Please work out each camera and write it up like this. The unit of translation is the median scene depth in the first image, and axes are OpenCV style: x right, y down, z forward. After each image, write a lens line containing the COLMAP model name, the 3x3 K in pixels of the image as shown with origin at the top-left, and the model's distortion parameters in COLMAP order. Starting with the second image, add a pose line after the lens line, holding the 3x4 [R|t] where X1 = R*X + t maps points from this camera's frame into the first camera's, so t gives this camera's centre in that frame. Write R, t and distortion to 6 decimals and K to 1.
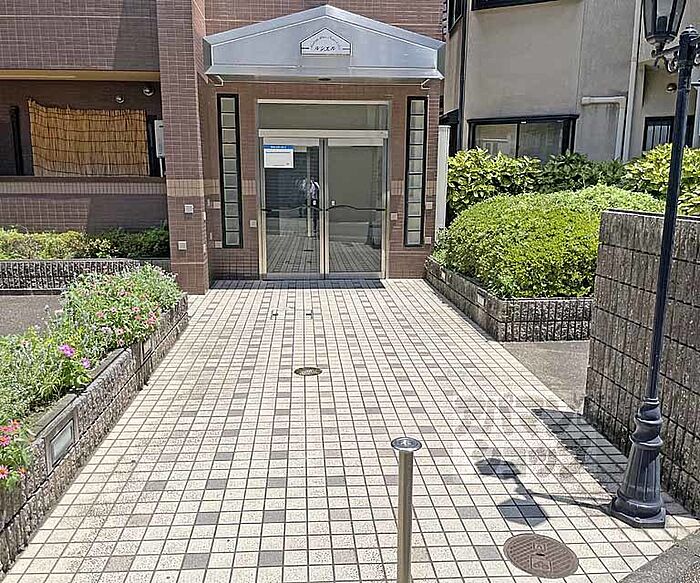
lens RADIAL K [[601.8, 0, 347.5], [0, 601.8, 280.5], [0, 0, 1]] dist [0.107056, -0.139893]
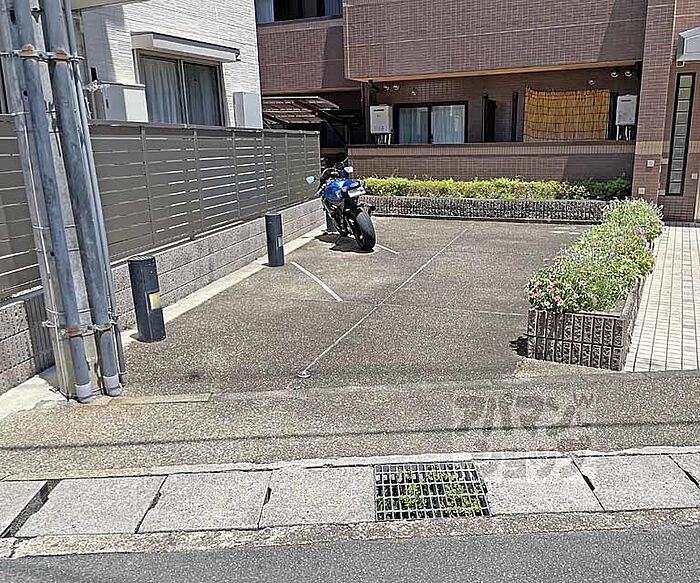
lens RADIAL K [[598.0, 0, 382.6], [0, 598.0, 286.7], [0, 0, 1]] dist [0.097997, -0.145973]
pose [[0.867874, 0.104218, -0.485730, -0.082545], [-0.069318, 0.993587, 0.089330, 0.064805], [0.491925, -0.043857, 0.869532, -0.417104]]
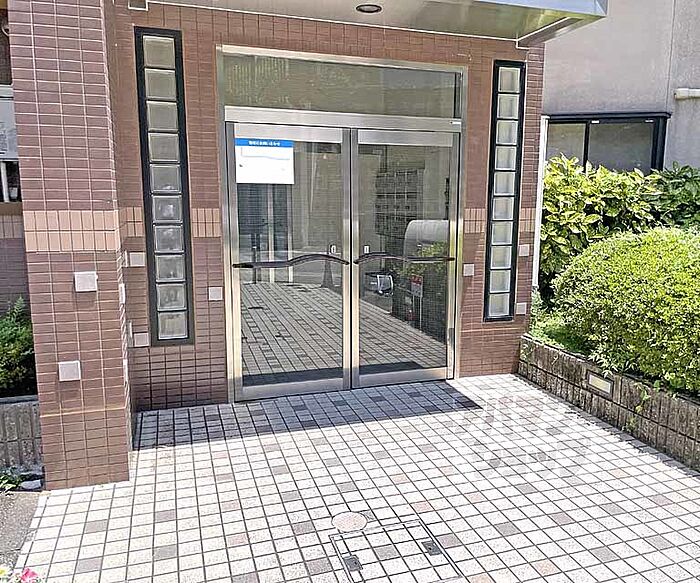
lens RADIAL K [[598.0, 0, 382.6], [0, 598.0, 286.7], [0, 0, 1]] dist [0.097997, -0.145973]
pose [[0.965267, -0.035882, 0.258791, -0.152162], [0.040541, 0.999097, -0.012686, -0.088484], [-0.258102, 0.022737, 0.965850, 0.482861]]
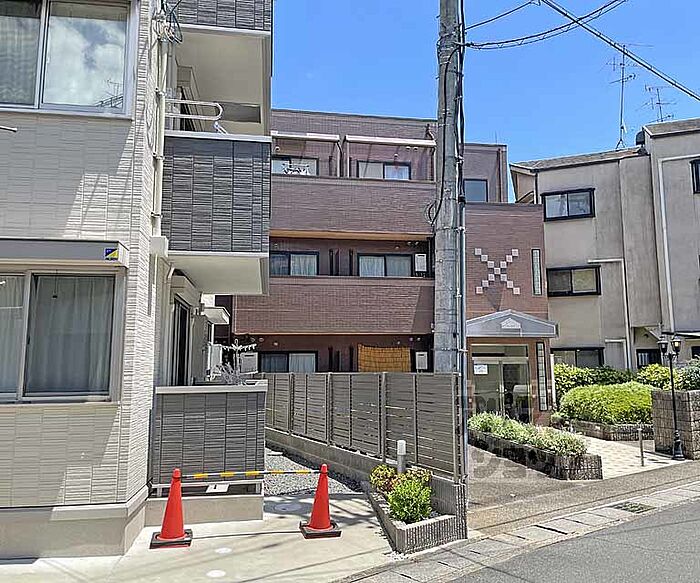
lens RADIAL K [[598.0, 0, 382.6], [0, 598.0, 286.7], [0, 0, 1]] dist [0.097997, -0.145973]
pose [[0.993957, 0.002981, 0.109730, -0.694345], [0.030562, 0.952591, -0.302716, 0.152959], [-0.105430, 0.304240, 0.946743, -1.077578]]
